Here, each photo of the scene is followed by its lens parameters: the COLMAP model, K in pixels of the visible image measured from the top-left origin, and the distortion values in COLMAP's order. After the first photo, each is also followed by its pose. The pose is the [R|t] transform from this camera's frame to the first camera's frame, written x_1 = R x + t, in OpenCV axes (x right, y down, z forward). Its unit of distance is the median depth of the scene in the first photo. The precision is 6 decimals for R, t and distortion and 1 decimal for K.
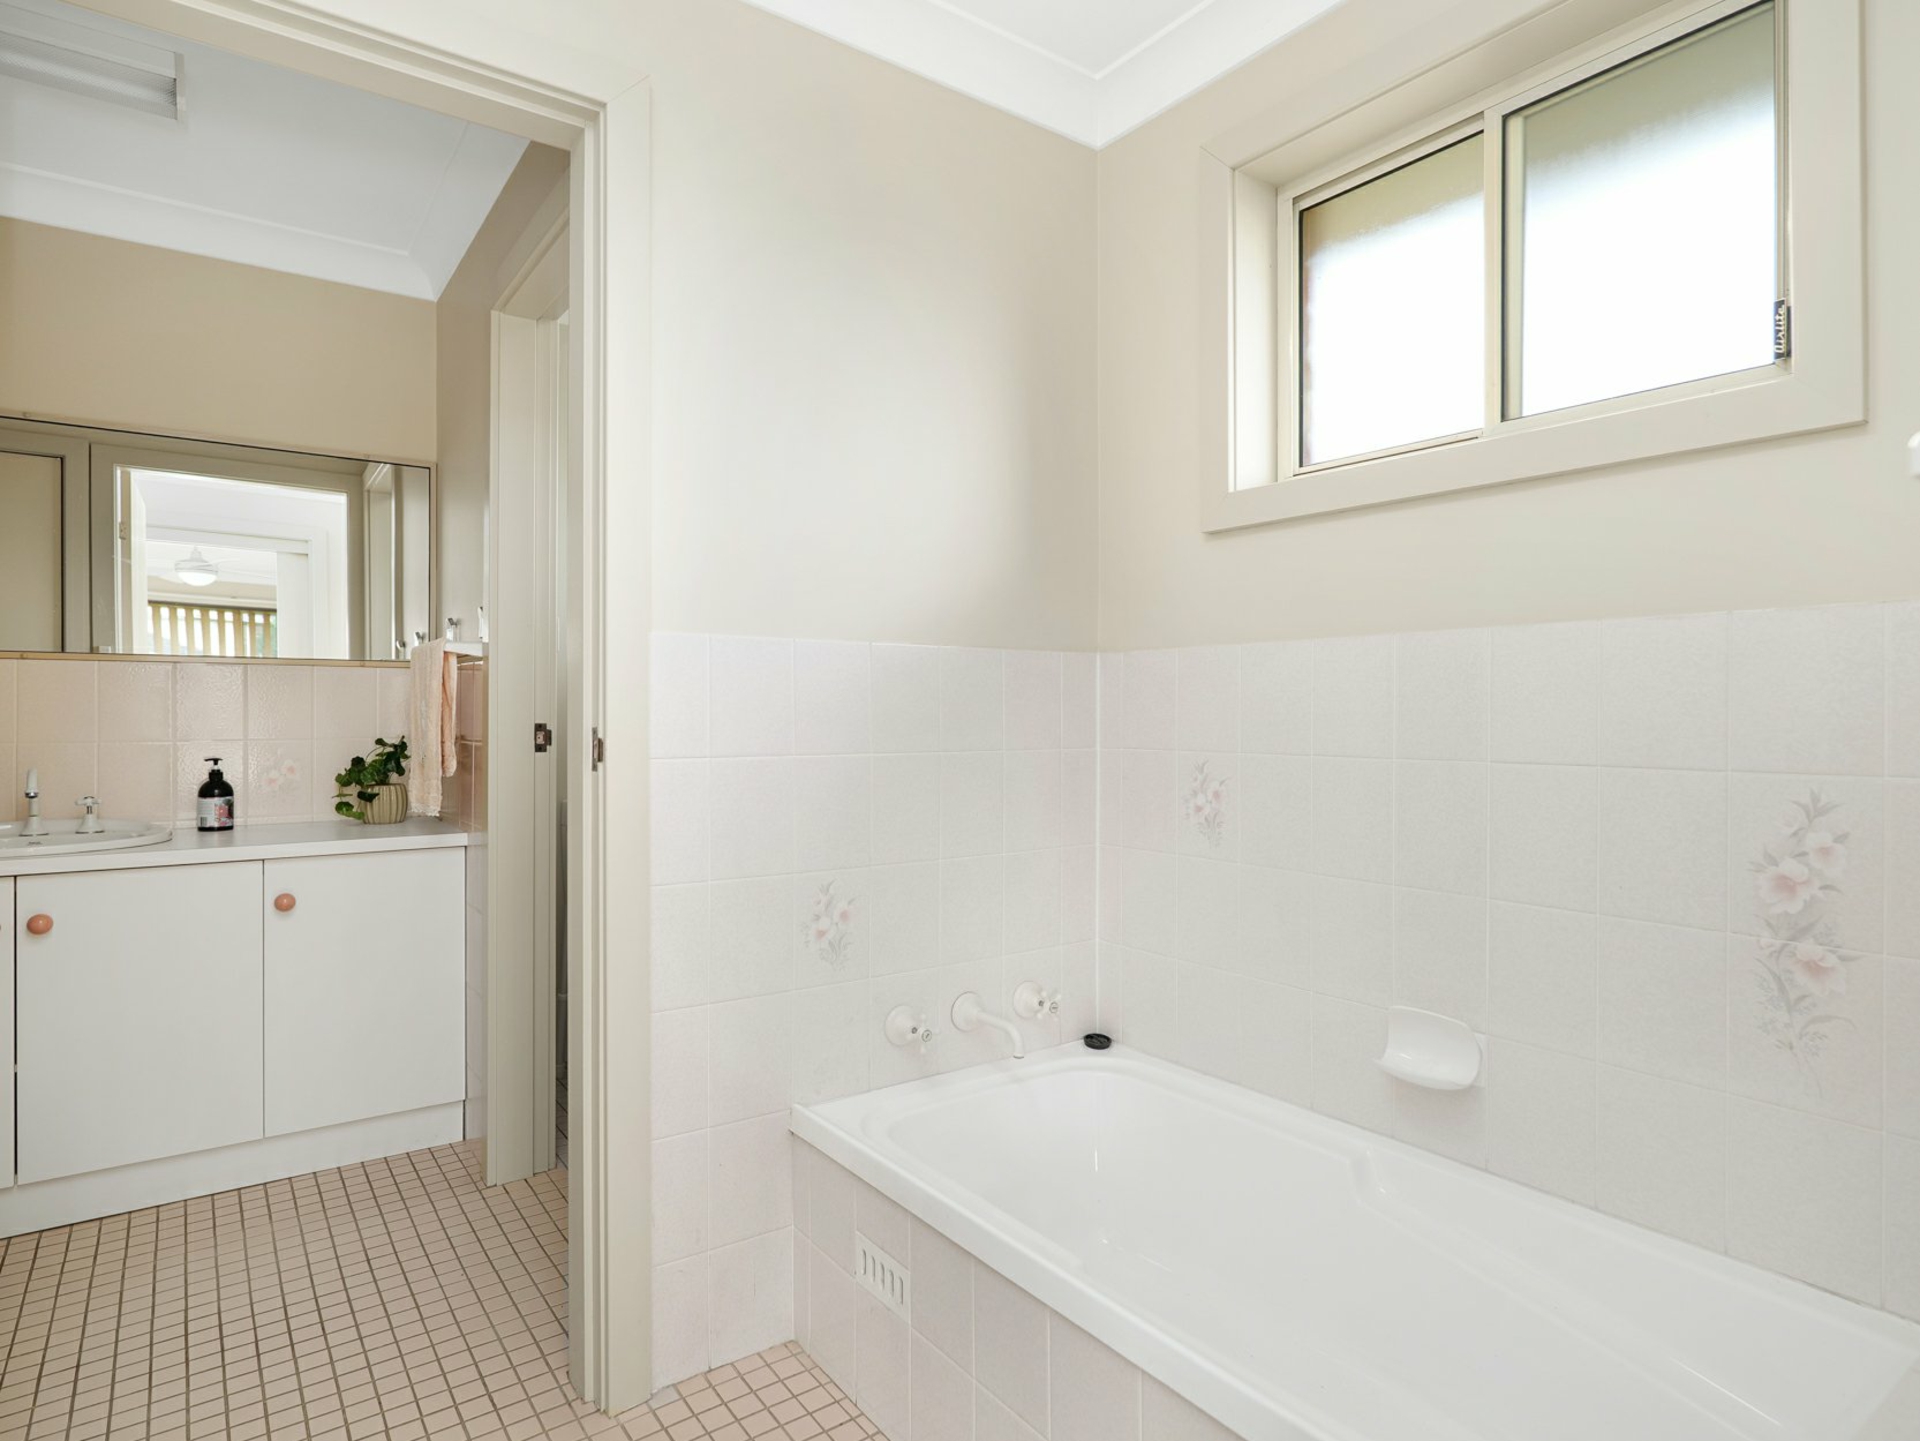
lens RADIAL K [[1036.6, 0, 958.5], [0, 1036.6, 718.7], [0, 0, 1]] dist [0.003105, 0.000176]
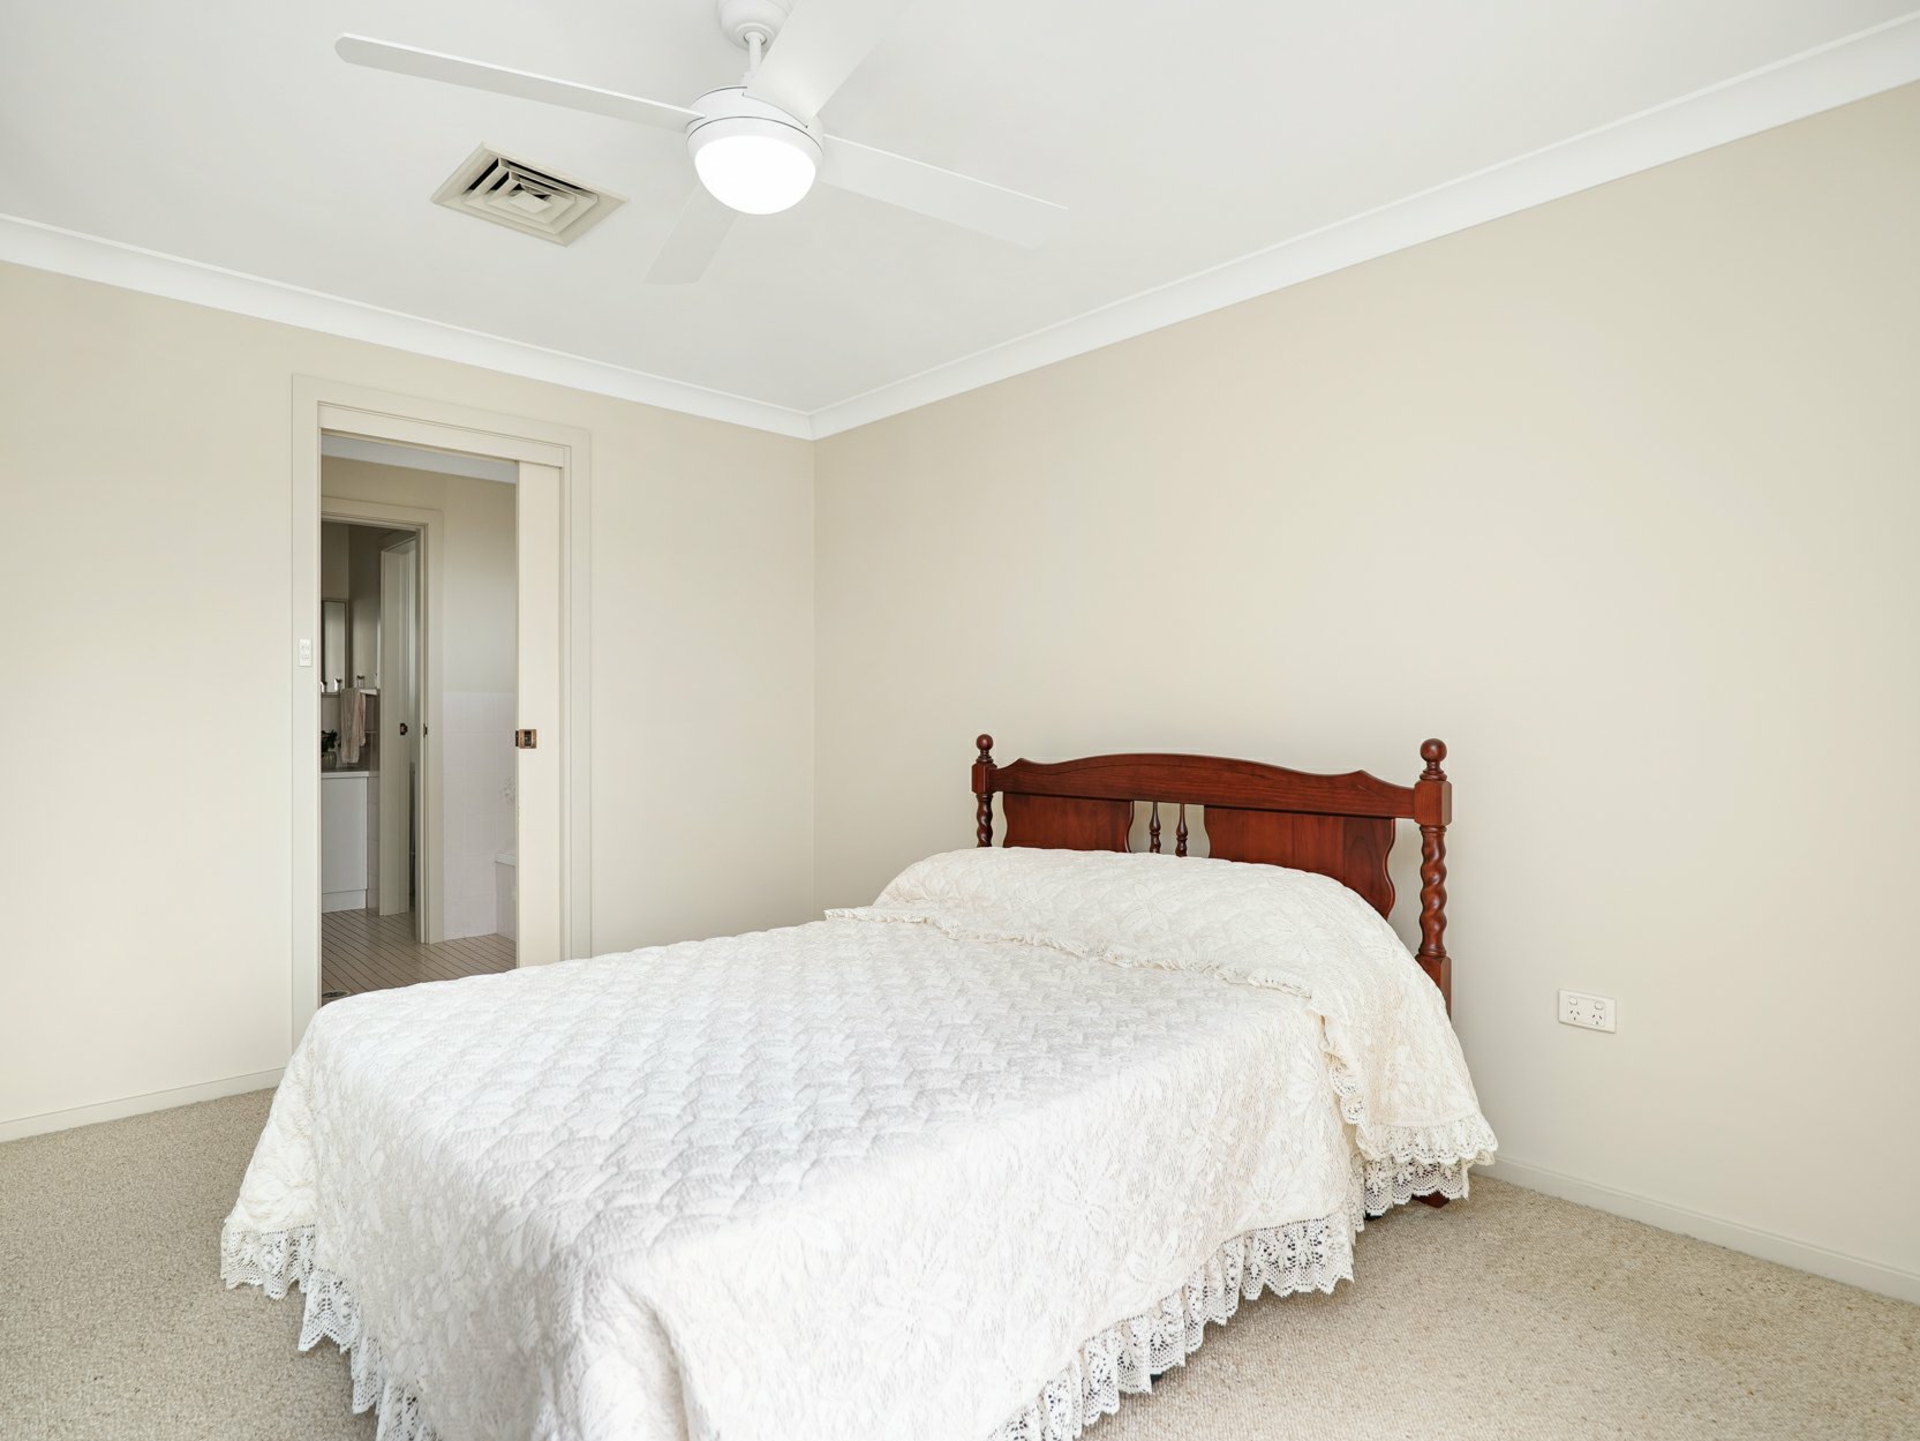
lens RADIAL K [[1011.8, 0, 958.8], [0, 1011.8, 727.4], [0, 0, 1]] dist [-0.016783, 0.002779]
pose [[0.990718, -0.006611, 0.135776, 0.525858], [0.005329, 0.999938, 0.009800, -0.001411], [-0.135832, -0.008986, 0.990691, -1.407176]]
